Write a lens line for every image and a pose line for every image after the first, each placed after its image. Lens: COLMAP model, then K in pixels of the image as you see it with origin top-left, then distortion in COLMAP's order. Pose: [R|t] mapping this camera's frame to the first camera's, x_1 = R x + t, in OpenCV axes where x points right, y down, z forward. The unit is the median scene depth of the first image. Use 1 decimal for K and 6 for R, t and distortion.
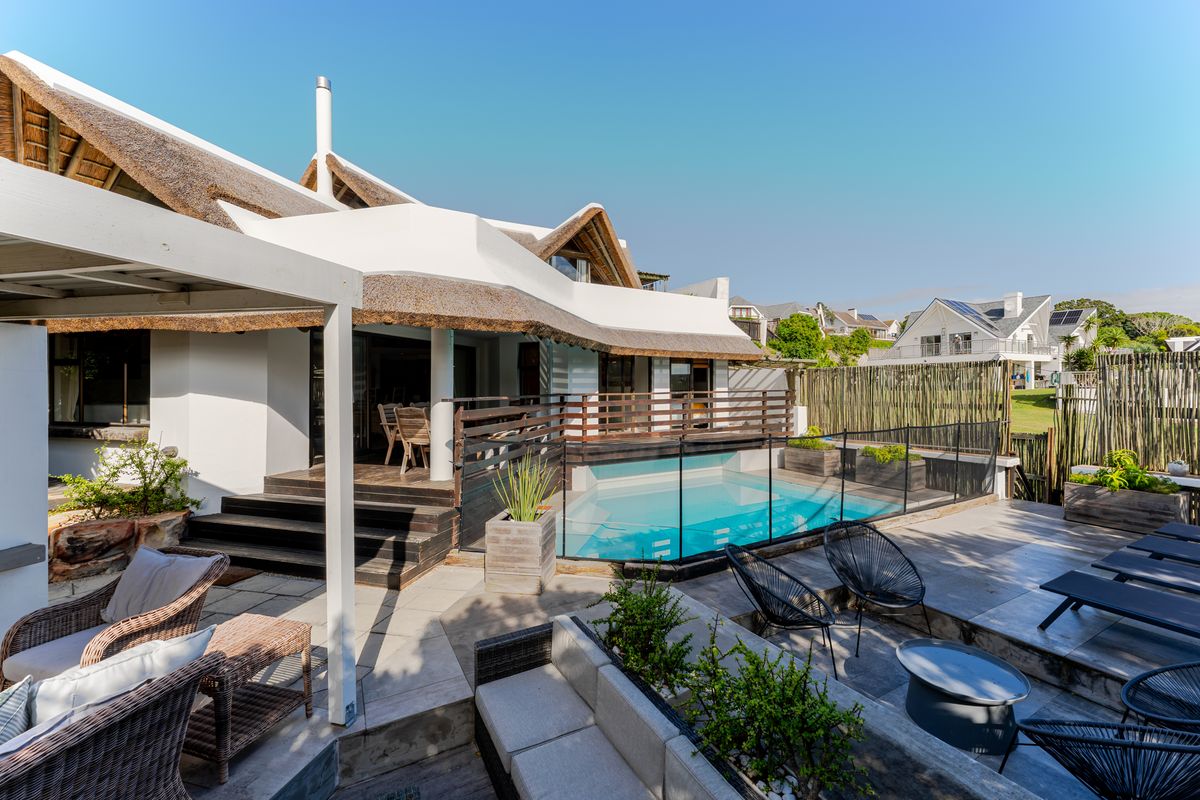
lens RADIAL K [[483.9, 0, 600.0], [0, 483.9, 389.9], [0, 0, 1]] dist [0.001030, 0.000175]
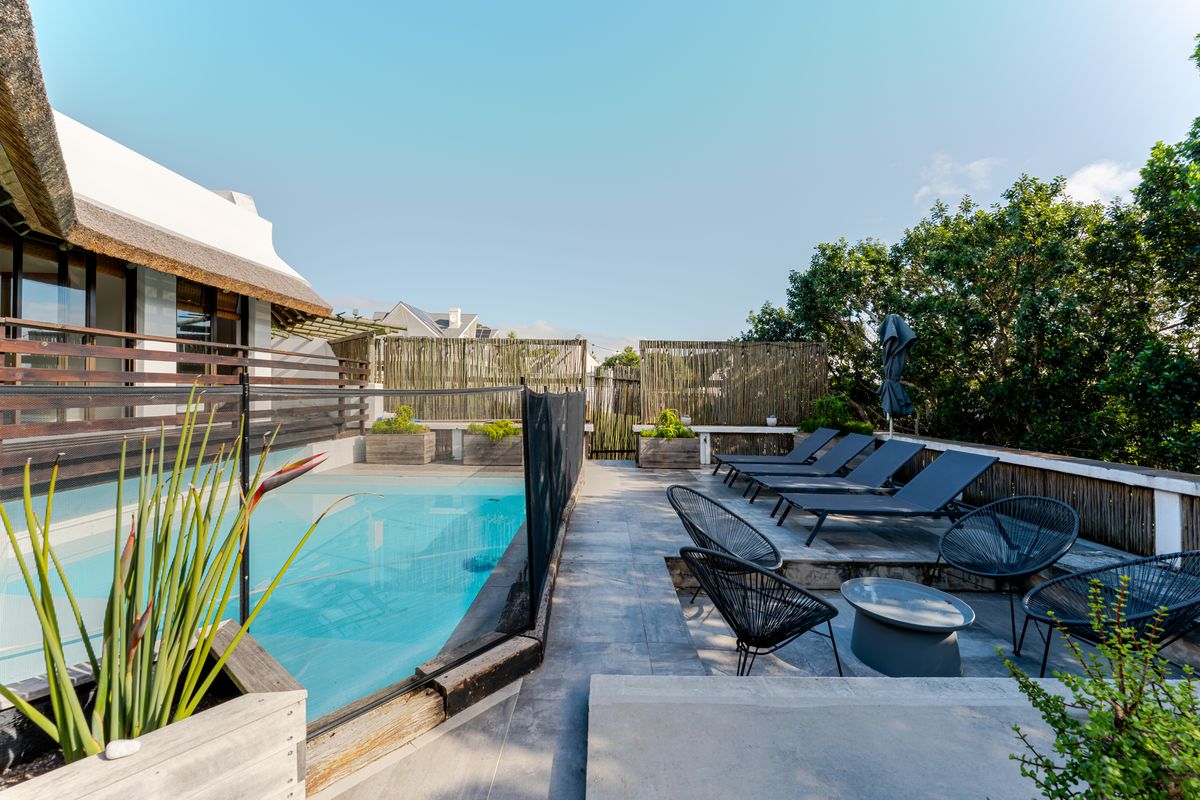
lens RADIAL K [[483.9, 0, 608.4], [0, 483.9, 382.8], [0, 0, 1]] dist [0.001030, 0.000175]
pose [[0.478843, 0.028295, 0.877444, -0.117374], [-0.013527, 0.999600, -0.024852, 0.054997], [-0.877796, 0.000031, 0.479034, 0.321492]]
